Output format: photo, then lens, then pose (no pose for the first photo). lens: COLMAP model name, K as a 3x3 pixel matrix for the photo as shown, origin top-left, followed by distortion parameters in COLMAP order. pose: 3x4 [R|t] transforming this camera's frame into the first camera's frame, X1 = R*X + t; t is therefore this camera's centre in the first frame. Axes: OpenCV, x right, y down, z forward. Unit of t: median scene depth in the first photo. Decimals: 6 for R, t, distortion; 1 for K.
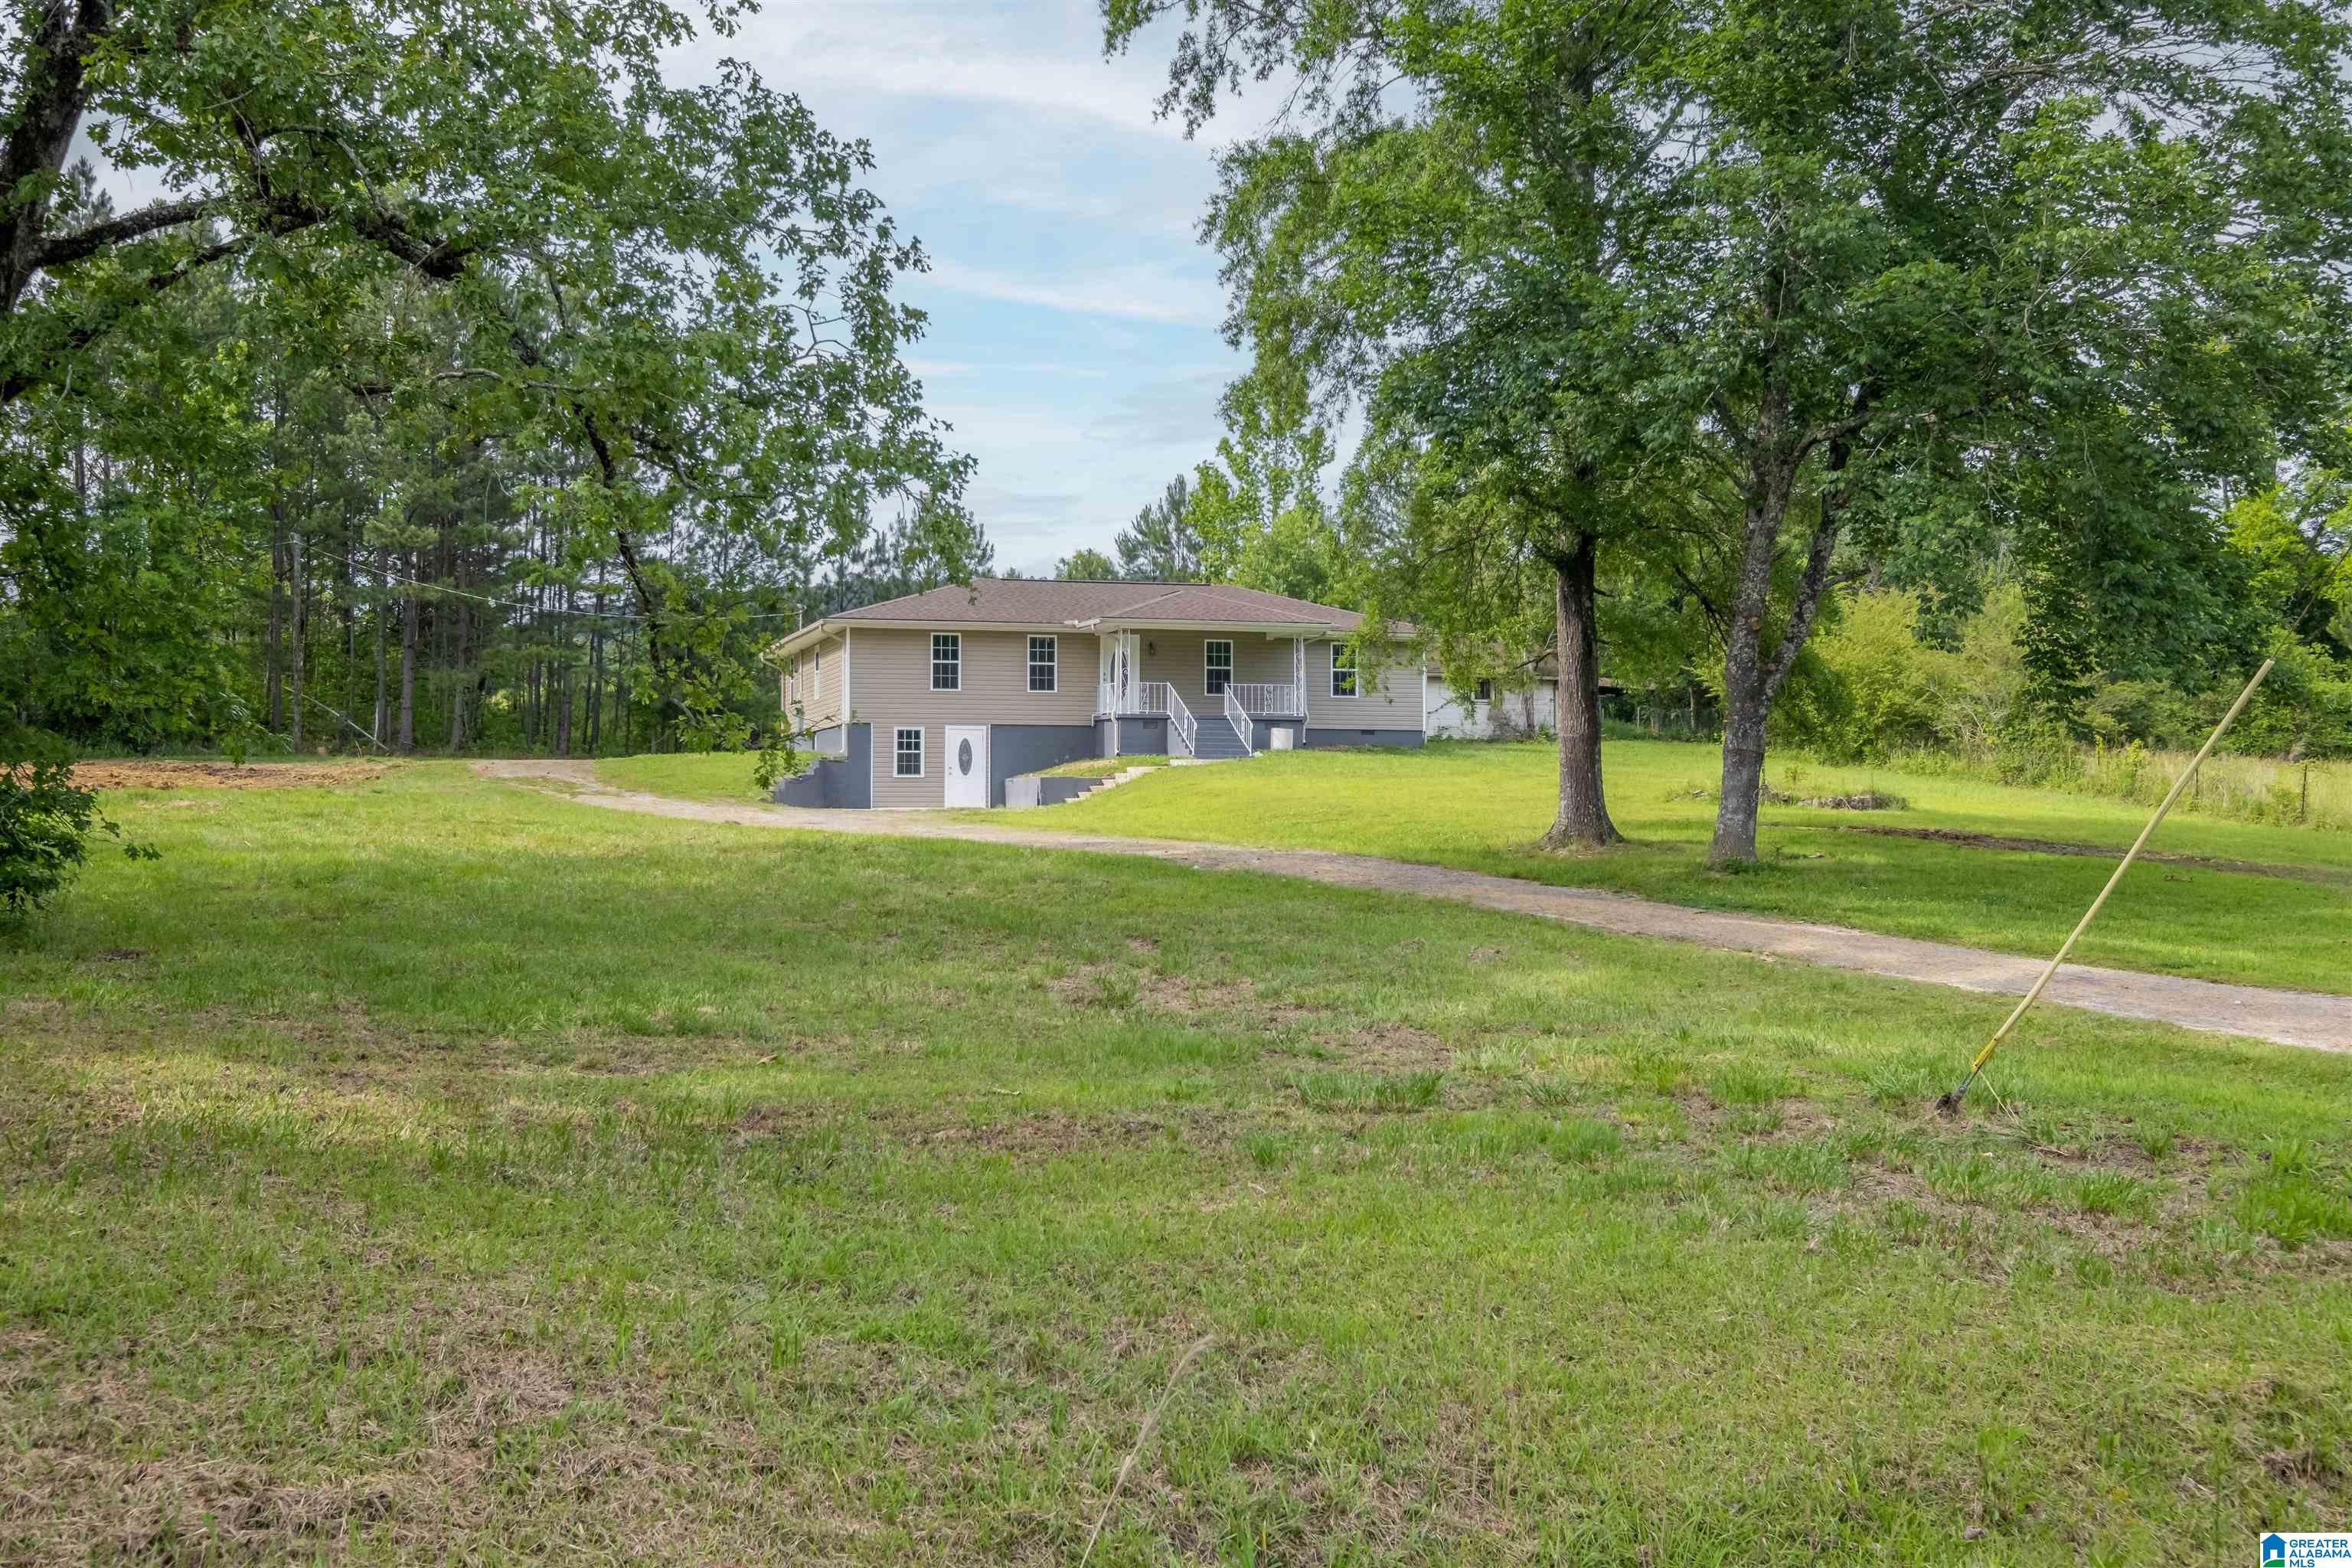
lens RADIAL K [[2491.6, 0, 1177.6], [0, 2491.6, 783.7], [0, 0, 1]] dist [0.012665, 0.000000]
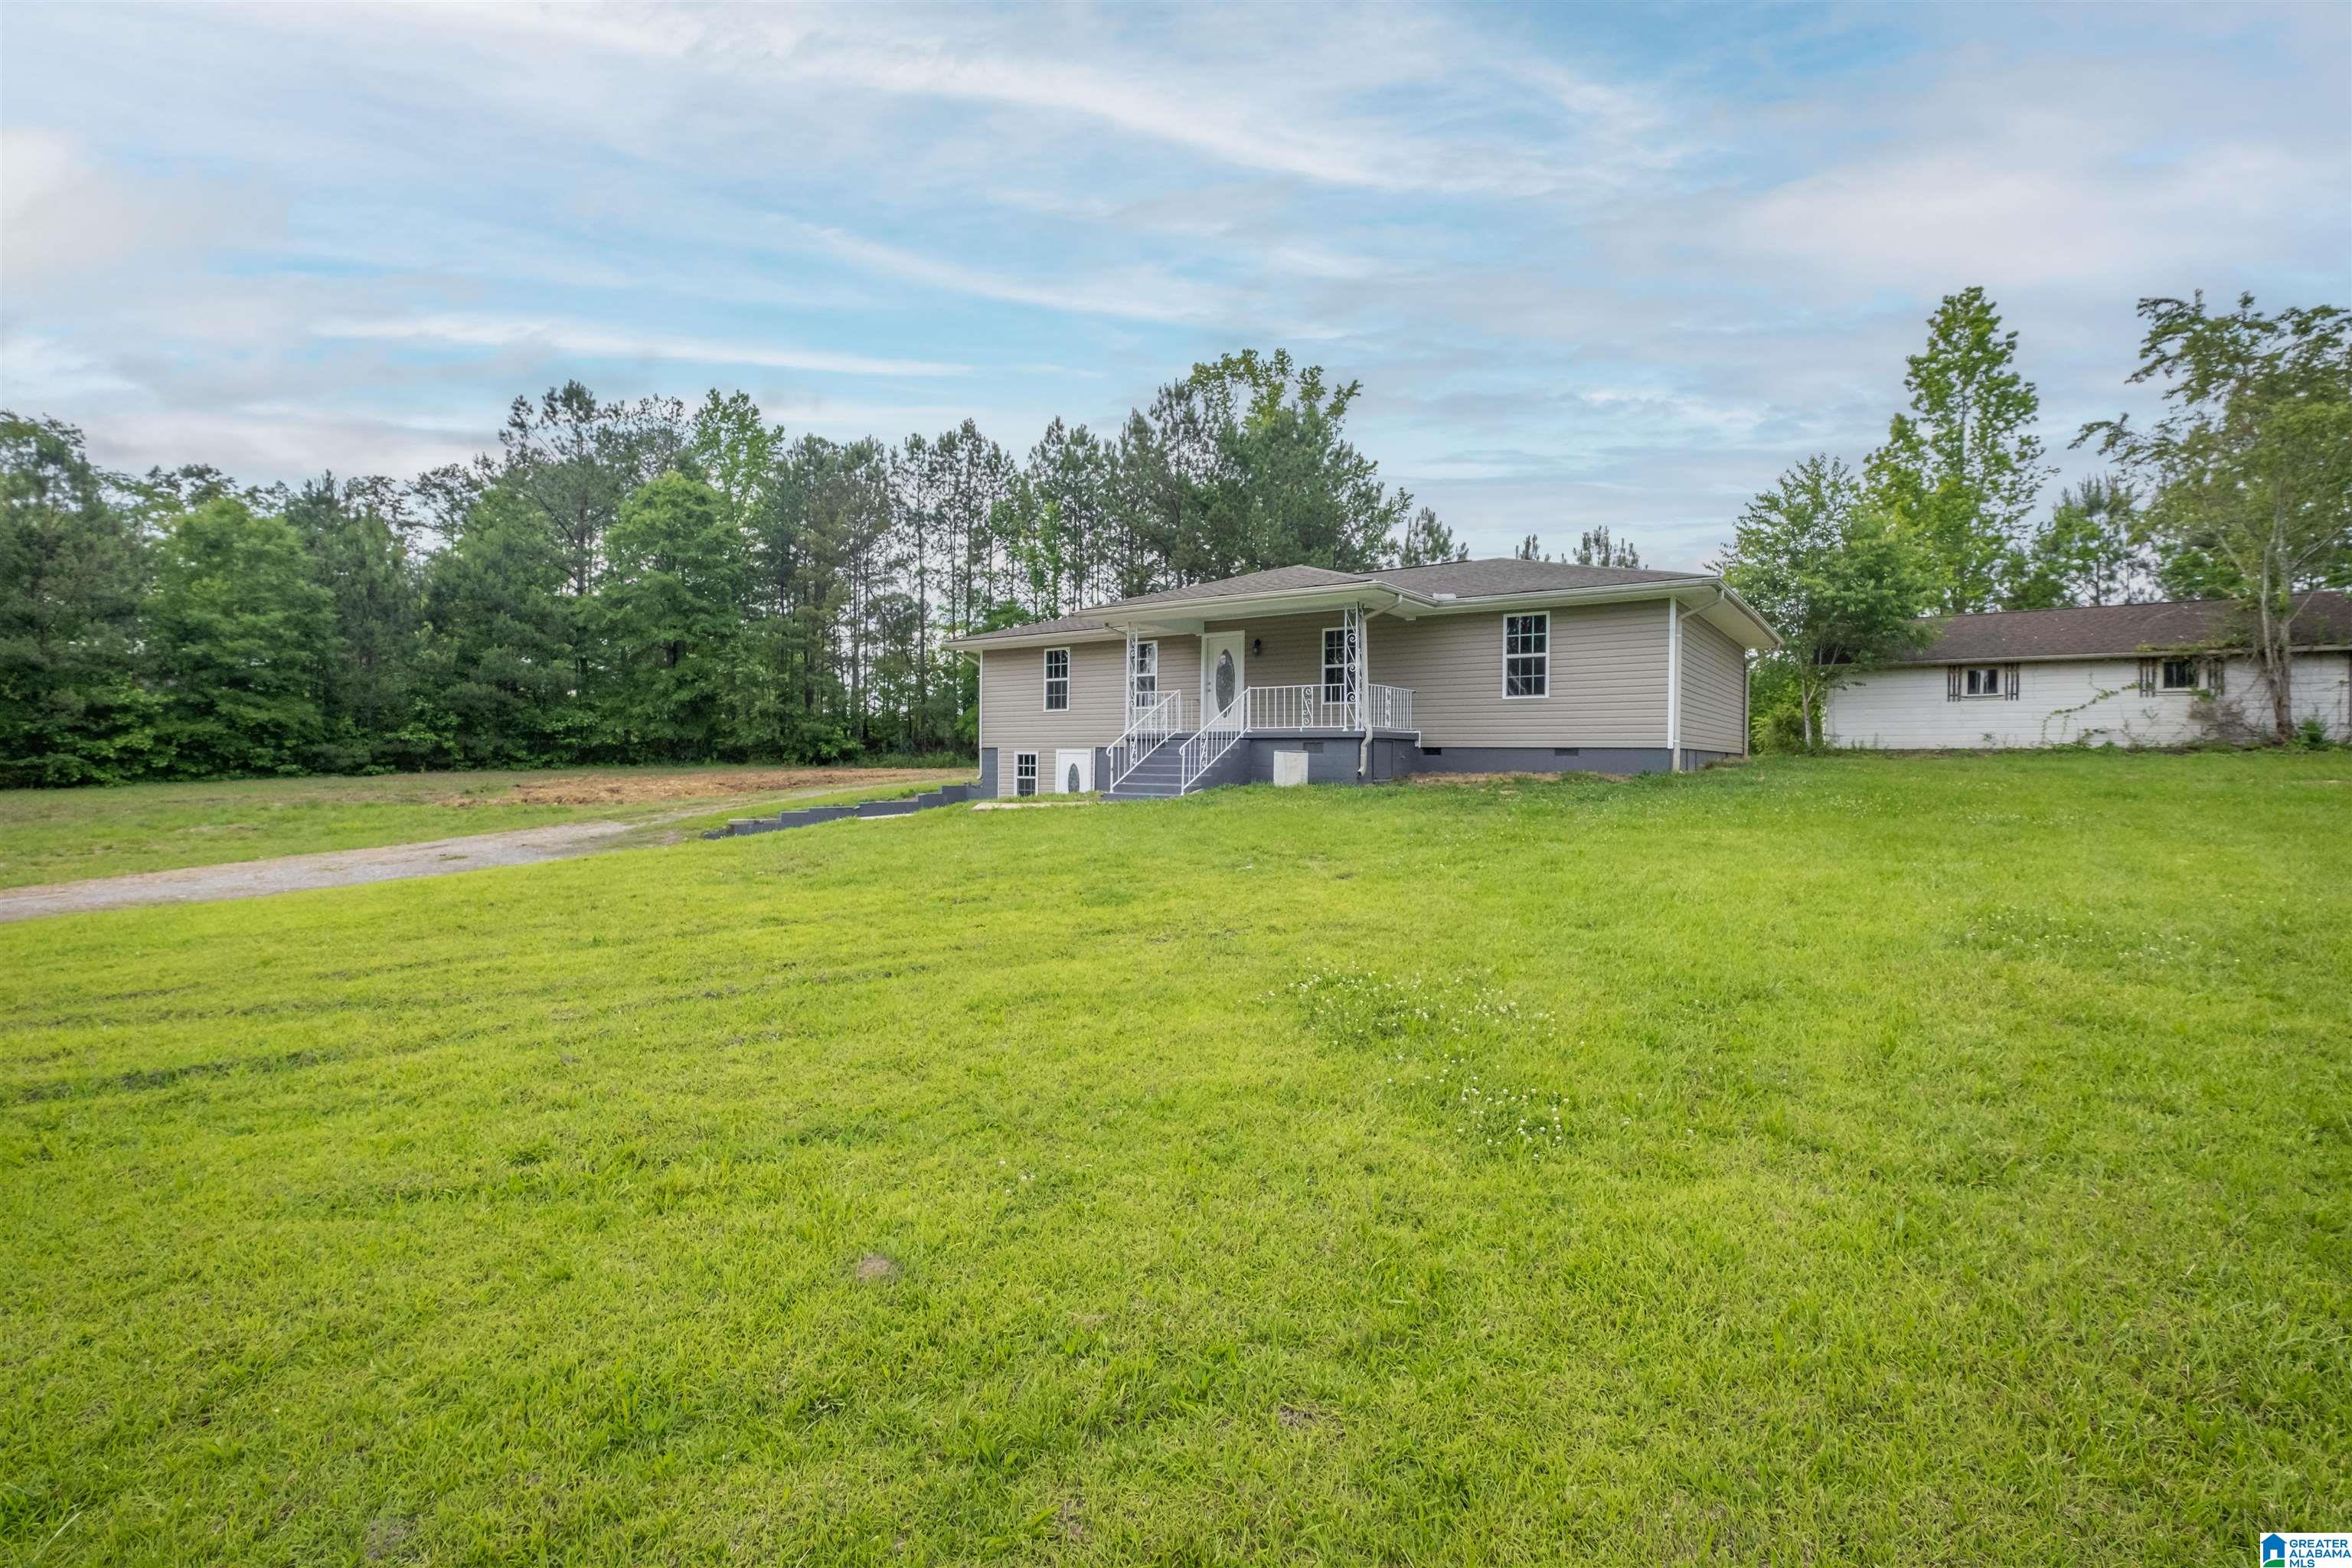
lens RADIAL K [[1032.7, 0, 1180.9], [0, 1032.7, 791.6], [0, 0, 1]] dist [0.011116, -0.000076]
pose [[0.612804, 0.025463, -0.789825, 0.235298], [0.001366, 0.999445, 0.033281, -0.020264], [0.790234, -0.021474, 0.612429, 0.799520]]
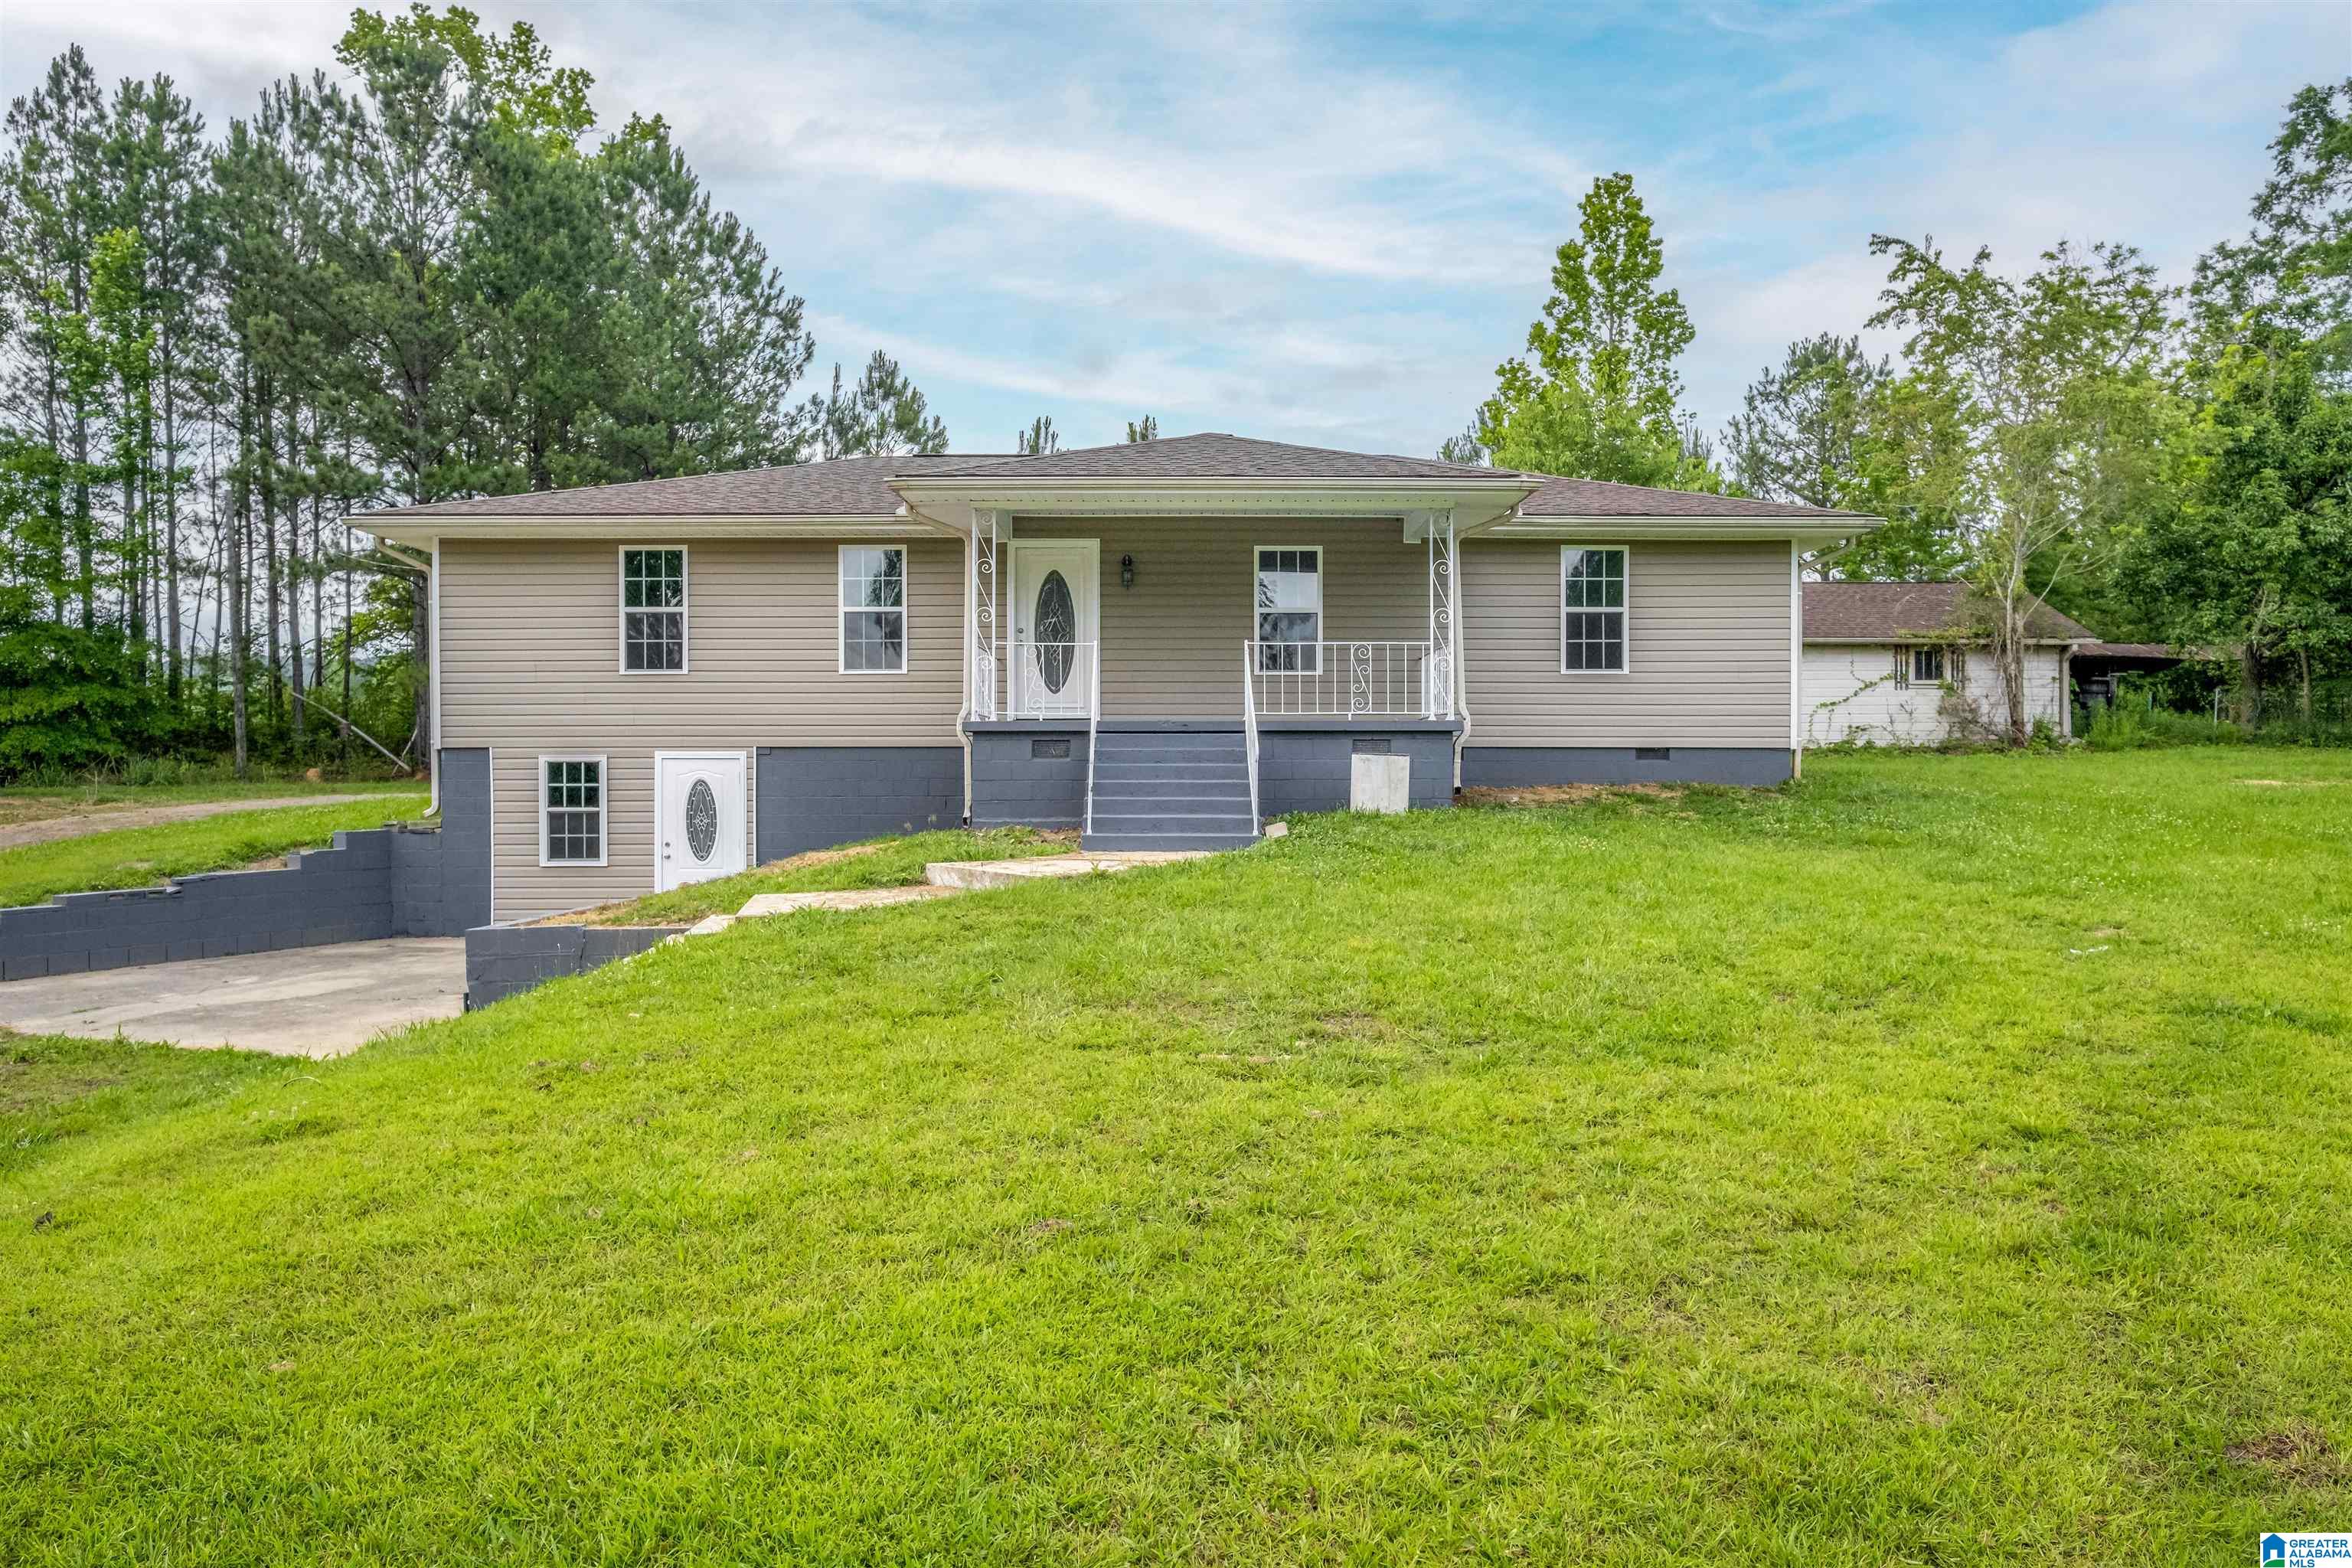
lens RADIAL K [[1647.2, 0, 1169.8], [0, 1647.2, 834.4], [0, 0, 1]] dist [0.004599, 0.005185]
pose [[0.955947, 0.007961, -0.293430, 0.084010], [0.006131, 0.998873, 0.047073, -0.021610], [0.293474, -0.046799, 0.954821, 0.737771]]
